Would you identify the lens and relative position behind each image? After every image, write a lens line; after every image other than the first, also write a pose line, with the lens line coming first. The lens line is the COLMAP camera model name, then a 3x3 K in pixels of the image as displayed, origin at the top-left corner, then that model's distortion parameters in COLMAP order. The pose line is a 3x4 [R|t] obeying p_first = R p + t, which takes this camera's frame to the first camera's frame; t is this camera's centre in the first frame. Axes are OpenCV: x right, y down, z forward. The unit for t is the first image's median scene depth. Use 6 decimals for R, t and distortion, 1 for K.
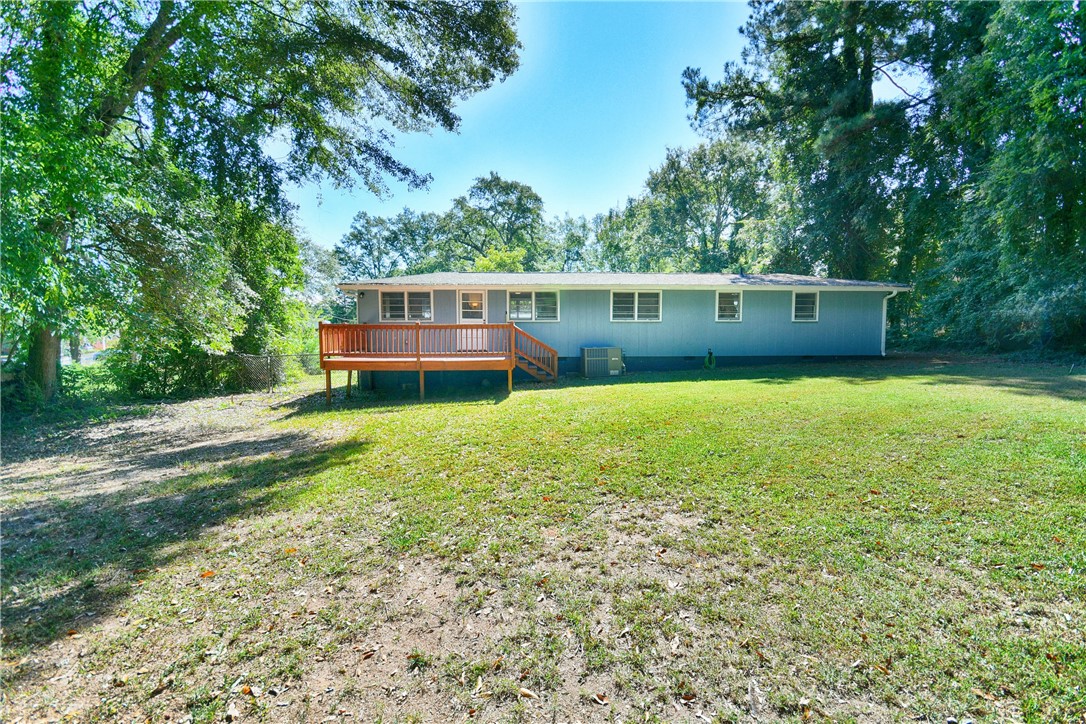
lens RADIAL K [[486.2, 0, 543.0], [0, 486.2, 362.0], [0, 0, 1]] dist [-0.001454, -0.000203]
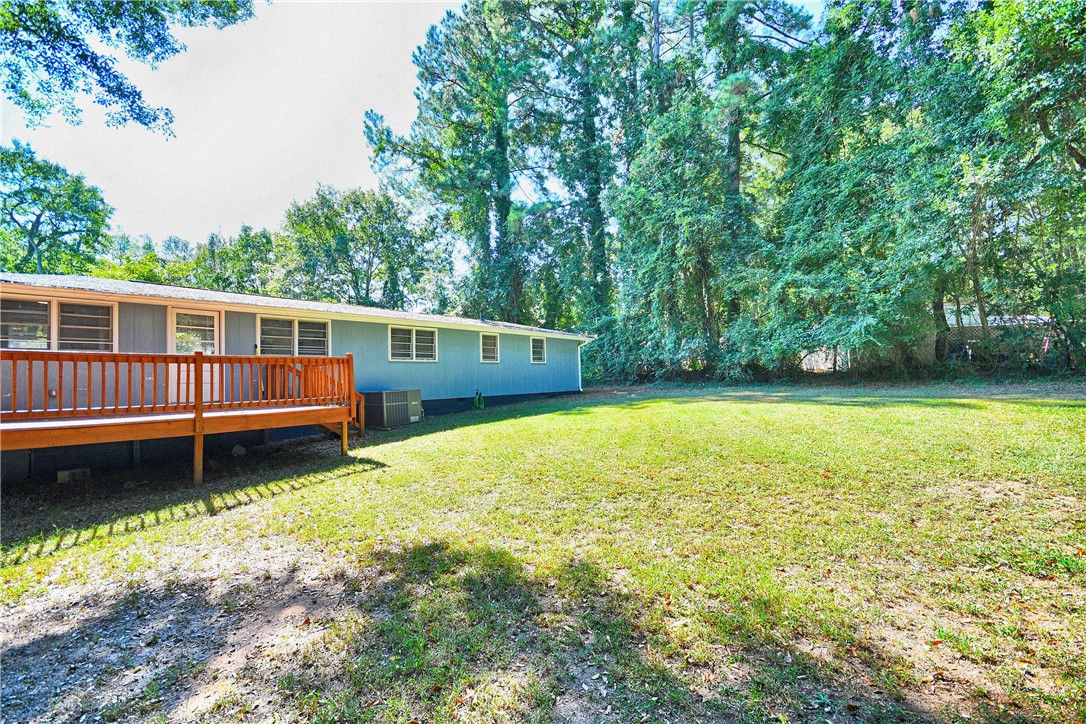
lens RADIAL K [[486.2, 0, 543.0], [0, 486.2, 362.0], [0, 0, 1]] dist [-0.001454, -0.000203]
pose [[0.663350, 0.012863, 0.748199, -0.233349], [0.069307, 0.994498, -0.078545, 0.003399], [-0.745093, 0.103958, 0.658809, 0.168100]]
